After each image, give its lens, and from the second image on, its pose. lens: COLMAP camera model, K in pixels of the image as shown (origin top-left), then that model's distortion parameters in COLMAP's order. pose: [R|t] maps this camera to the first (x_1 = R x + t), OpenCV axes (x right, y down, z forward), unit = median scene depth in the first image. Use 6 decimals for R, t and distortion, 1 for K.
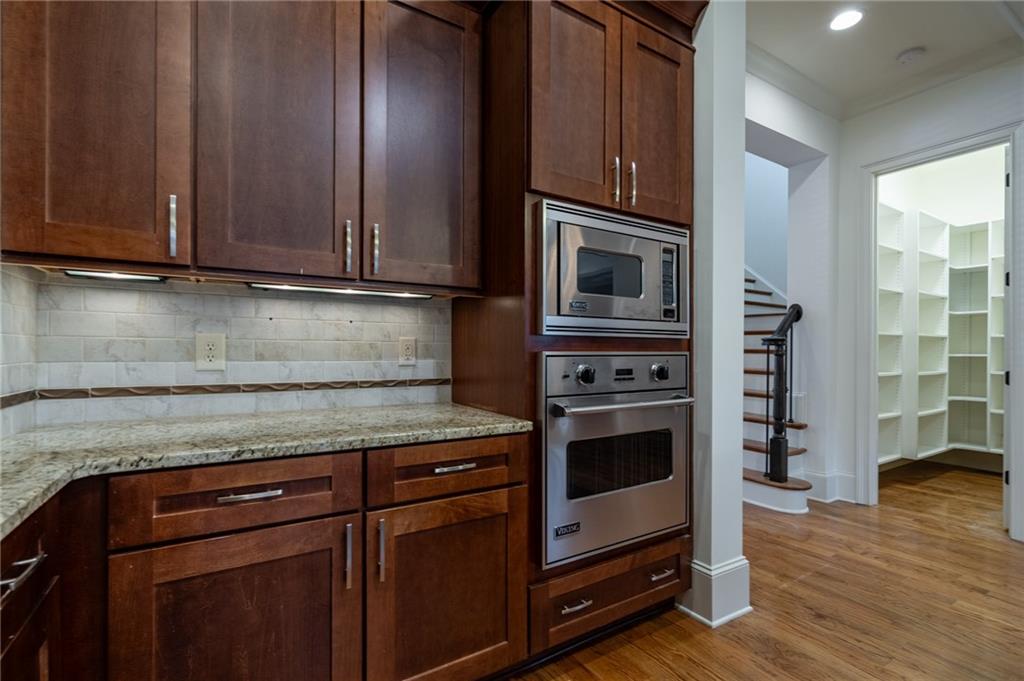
lens RADIAL K [[465.4, 0, 511.4], [0, 465.4, 347.5], [0, 0, 1]] dist [-0.008264, 0.002456]
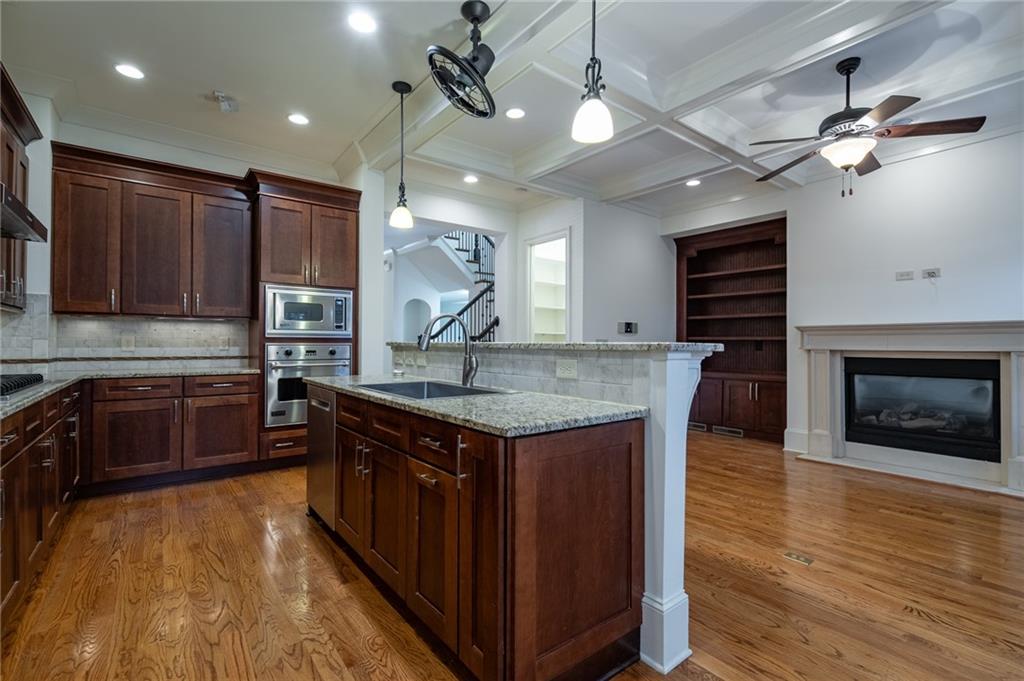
lens RADIAL K [[465.4, 0, 518.5], [0, 465.4, 336.7], [0, 0, 1]] dist [-0.008264, 0.002456]
pose [[0.994234, -0.001203, 0.107223, 1.172690], [0.002219, 0.999954, -0.009362, -0.000471], [-0.107207, 0.009546, 0.994191, -1.701726]]
